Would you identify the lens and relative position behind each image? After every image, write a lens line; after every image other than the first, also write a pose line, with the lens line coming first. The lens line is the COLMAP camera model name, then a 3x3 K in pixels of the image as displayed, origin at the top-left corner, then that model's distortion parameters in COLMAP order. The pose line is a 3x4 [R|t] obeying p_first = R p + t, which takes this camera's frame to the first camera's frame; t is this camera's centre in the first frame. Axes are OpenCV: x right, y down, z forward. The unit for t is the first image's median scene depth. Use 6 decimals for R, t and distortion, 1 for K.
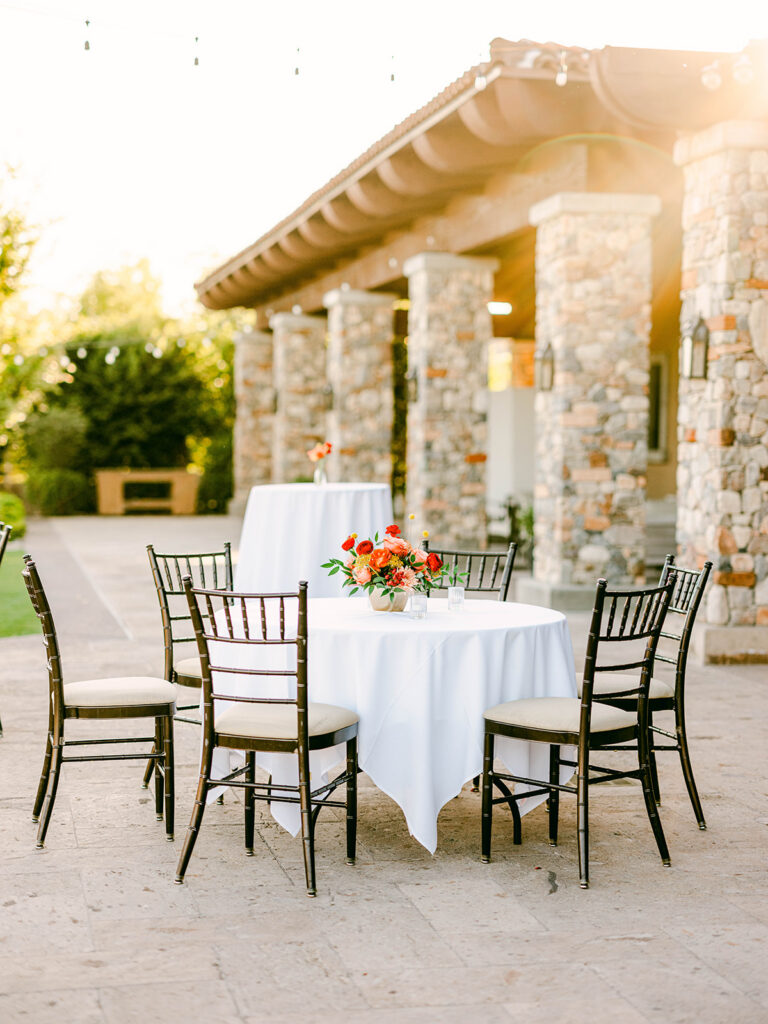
lens RADIAL K [[1984.5, 0, 384.1], [0, 1984.5, 511.5], [0, 0, 1]] dist [0.028106, 0.000000]
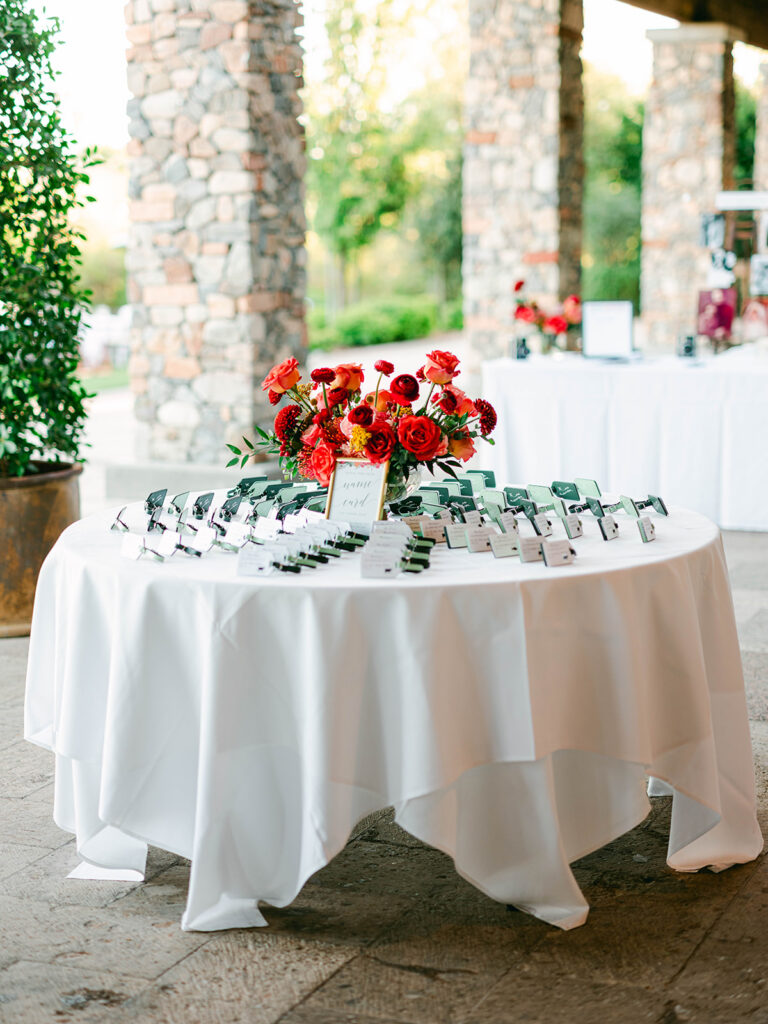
lens RADIAL K [[1984.5, 0, 383.9], [0, 1984.5, 513.5], [0, 0, 1]] dist [0.028106, 0.000000]
pose [[0.795685, 0.067556, -0.601932, 0.558291], [0.000525, 0.993683, 0.112218, -0.020081], [0.605711, -0.089606, 0.790623, 0.513003]]
